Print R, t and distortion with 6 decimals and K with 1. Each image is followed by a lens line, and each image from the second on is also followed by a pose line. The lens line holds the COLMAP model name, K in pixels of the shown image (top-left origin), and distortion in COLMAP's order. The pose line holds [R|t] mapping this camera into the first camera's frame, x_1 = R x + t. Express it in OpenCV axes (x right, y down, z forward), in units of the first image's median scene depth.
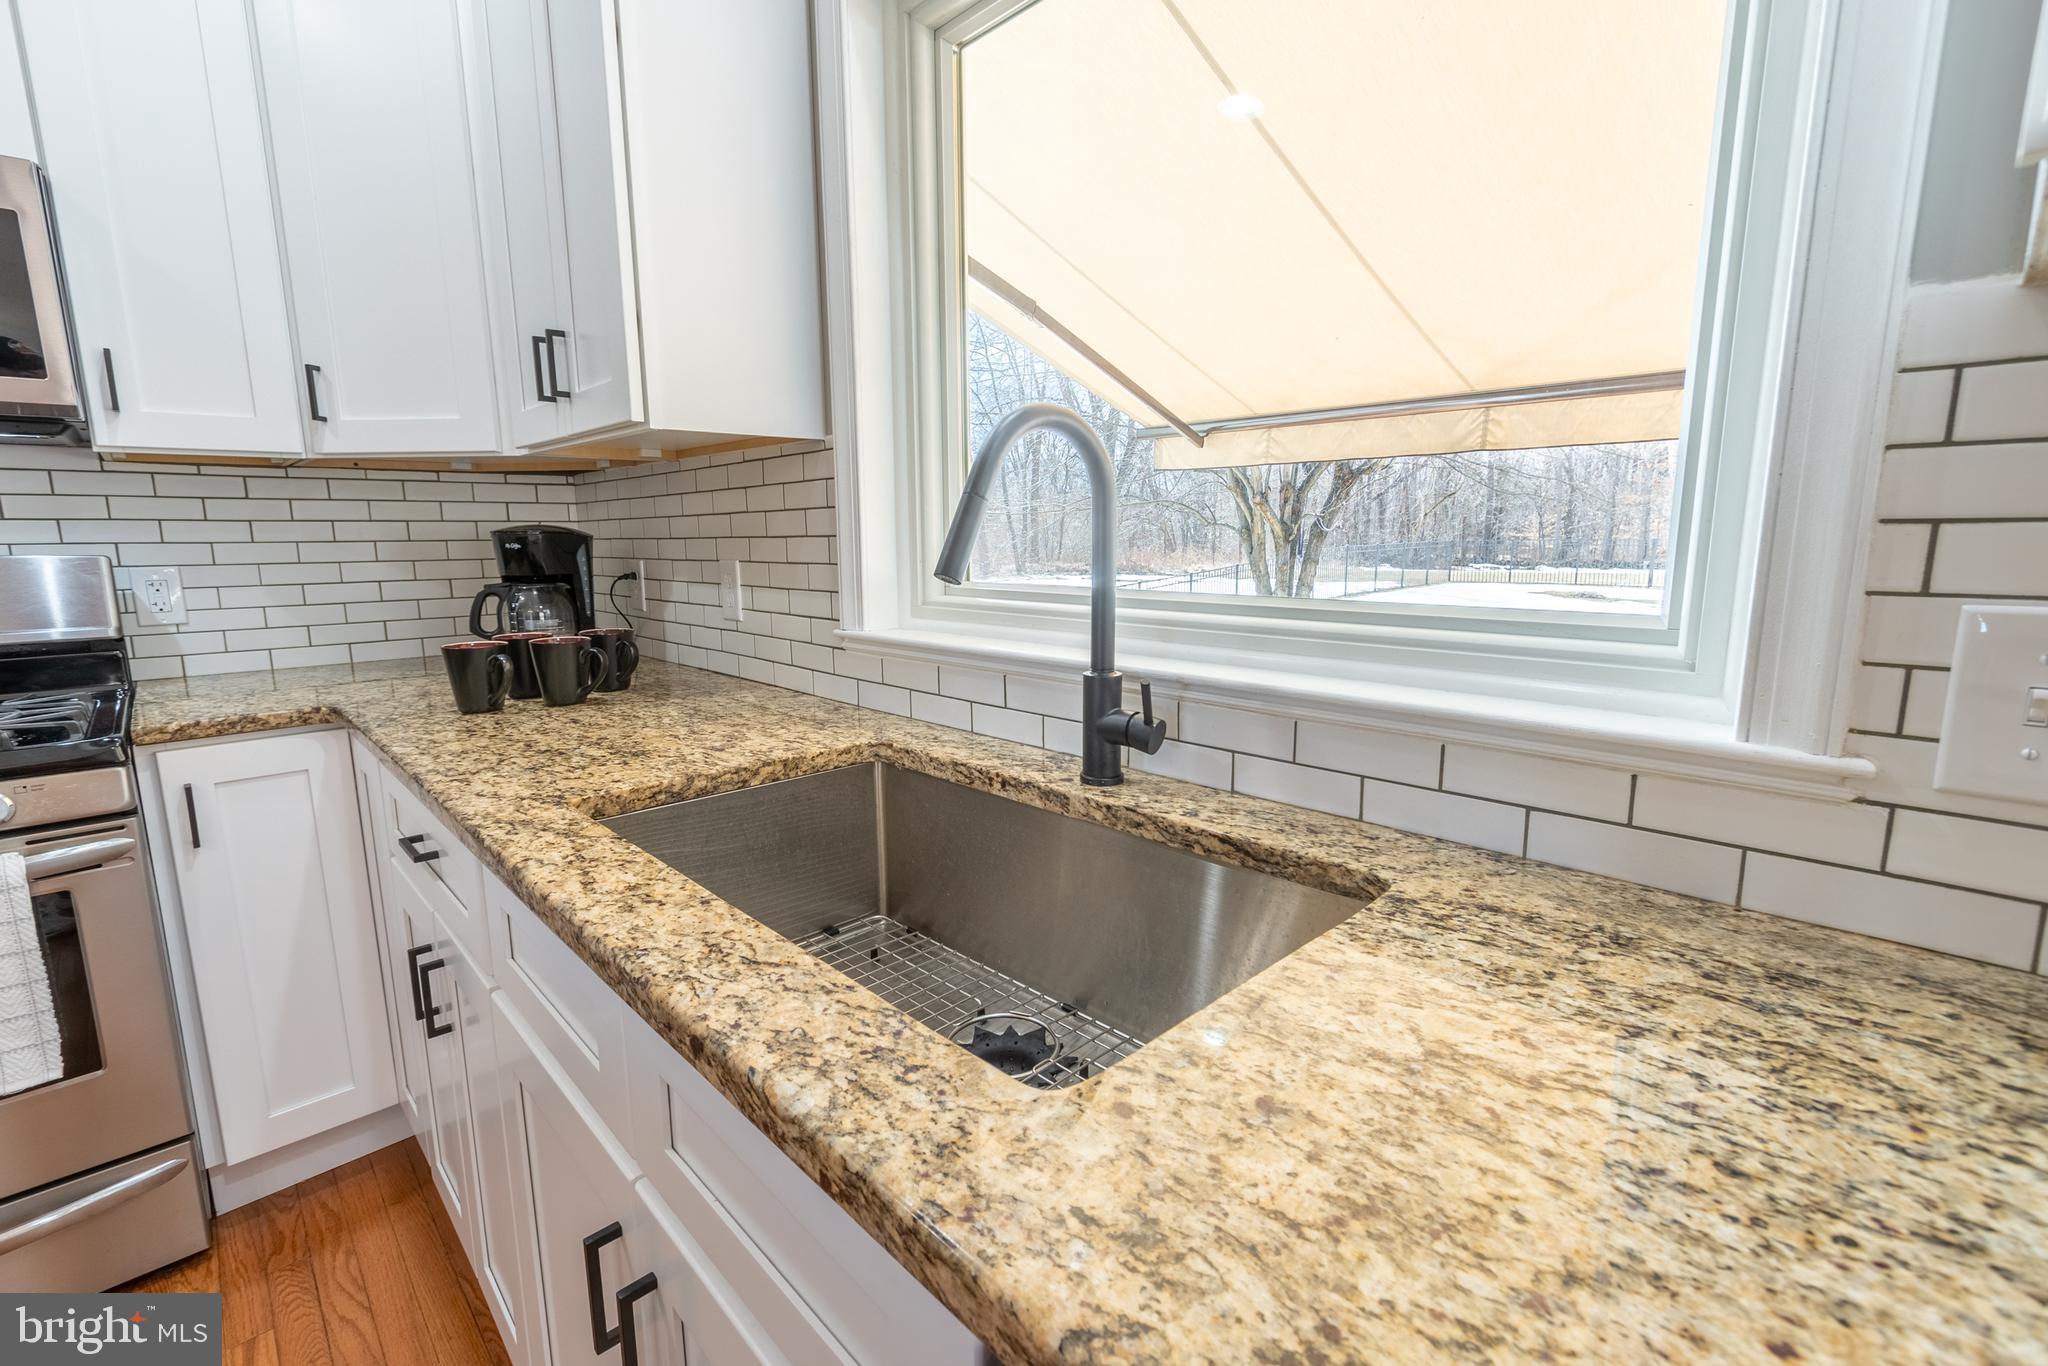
lens RADIAL K [[894.6, 0, 1012.7], [0, 894.6, 675.9], [0, 0, 1]] dist [0.000594, -0.000281]
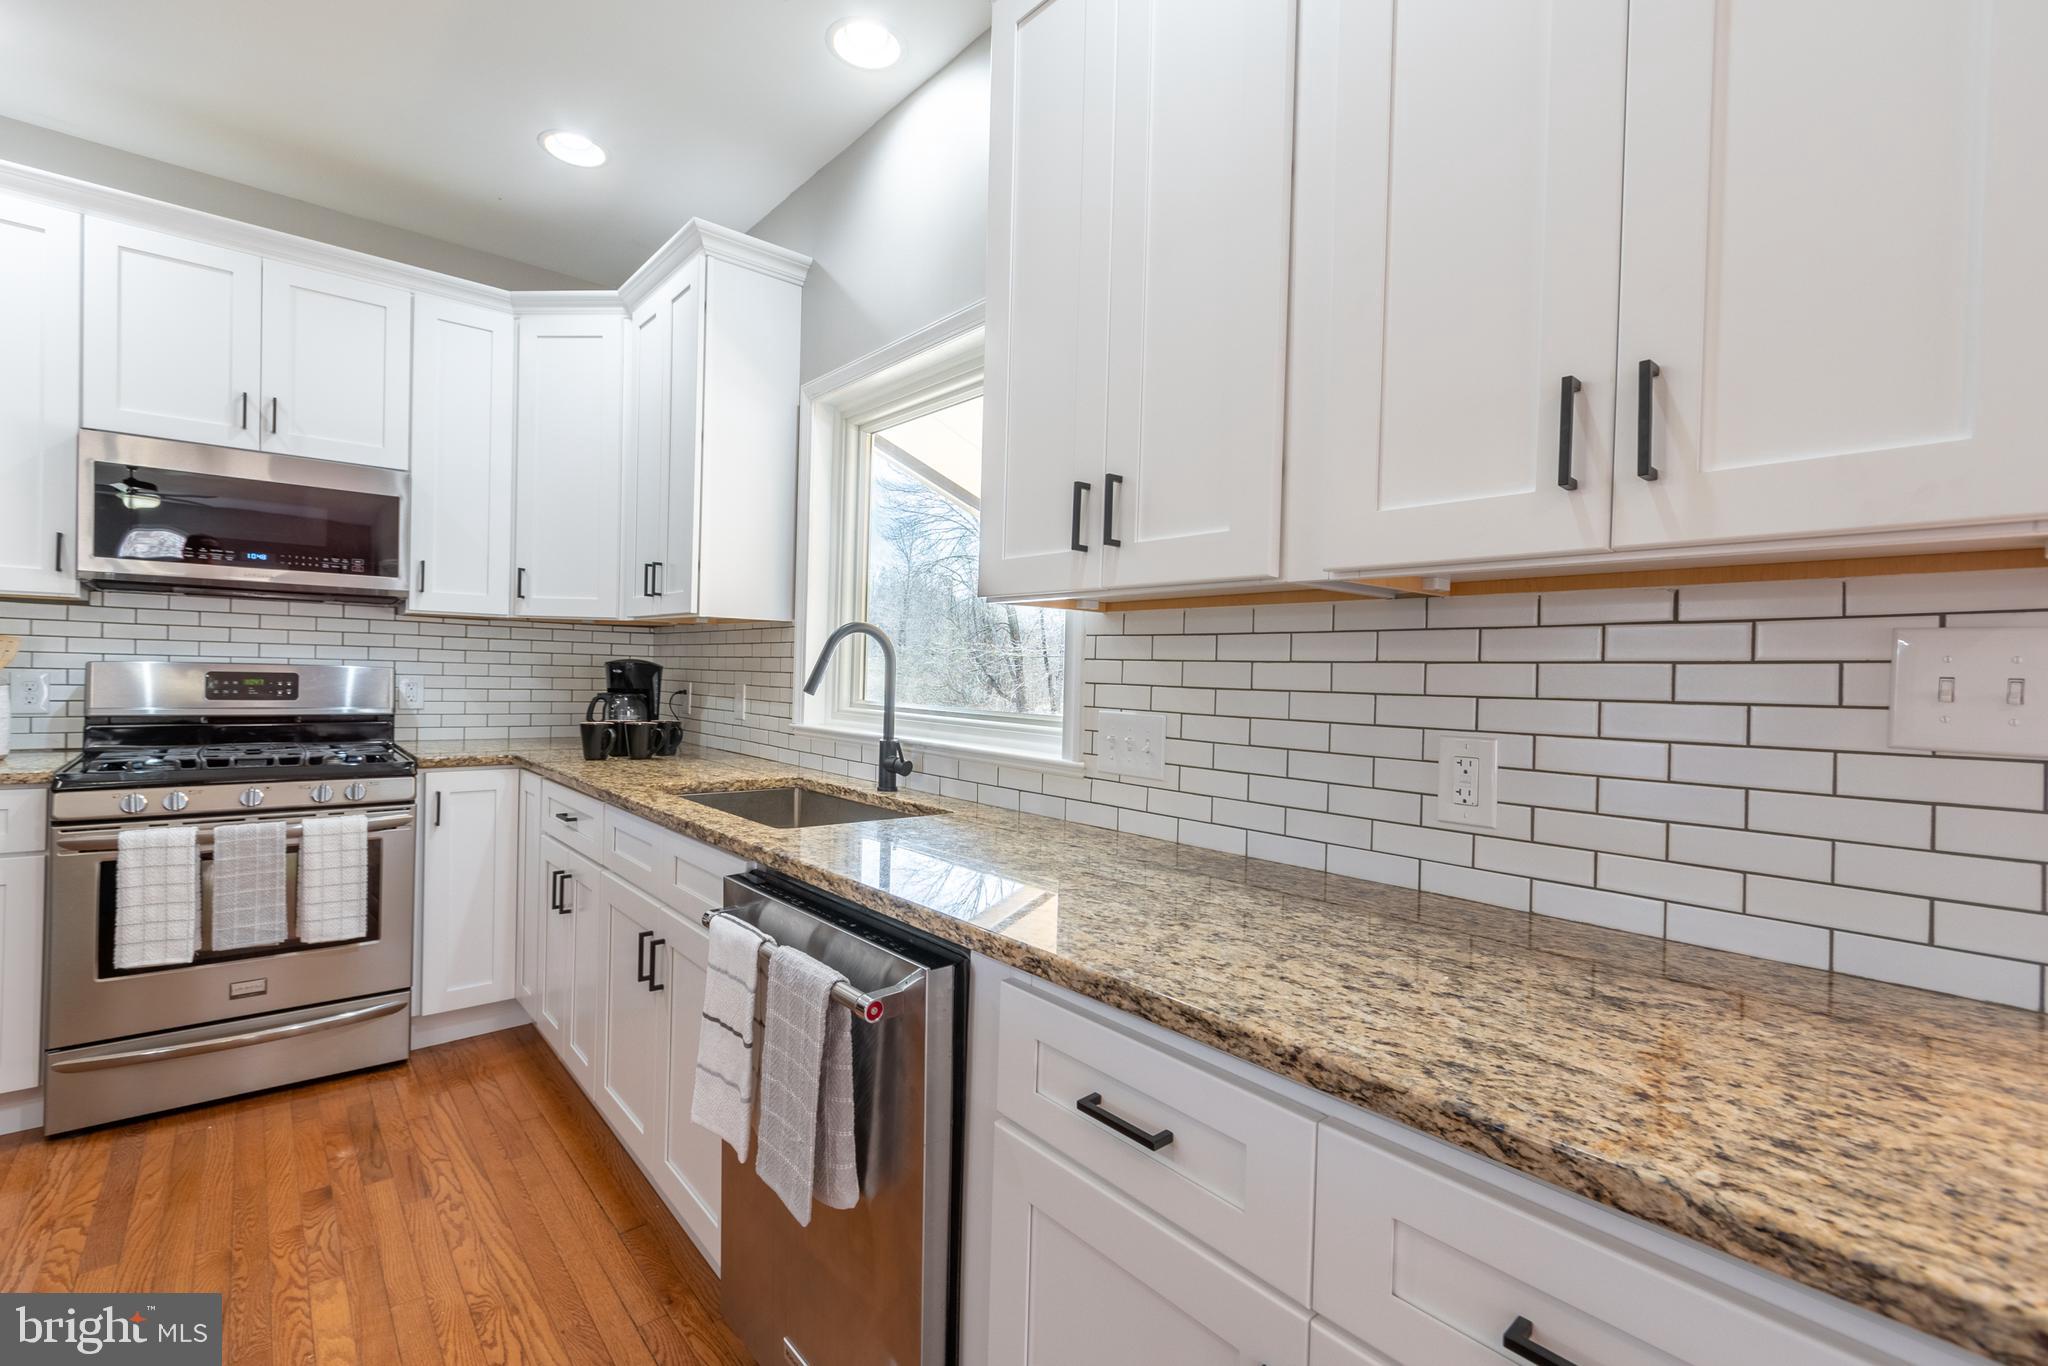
lens RADIAL K [[899.7, 0, 1012.0], [0, 899.7, 676.2], [0, 0, 1]] dist [0.002531, 0.000019]
pose [[0.997828, 0.038100, -0.053741, 0.330636], [-0.045917, 0.987208, -0.152681, 0.106527], [0.047237, 0.154817, 0.986813, -0.761512]]
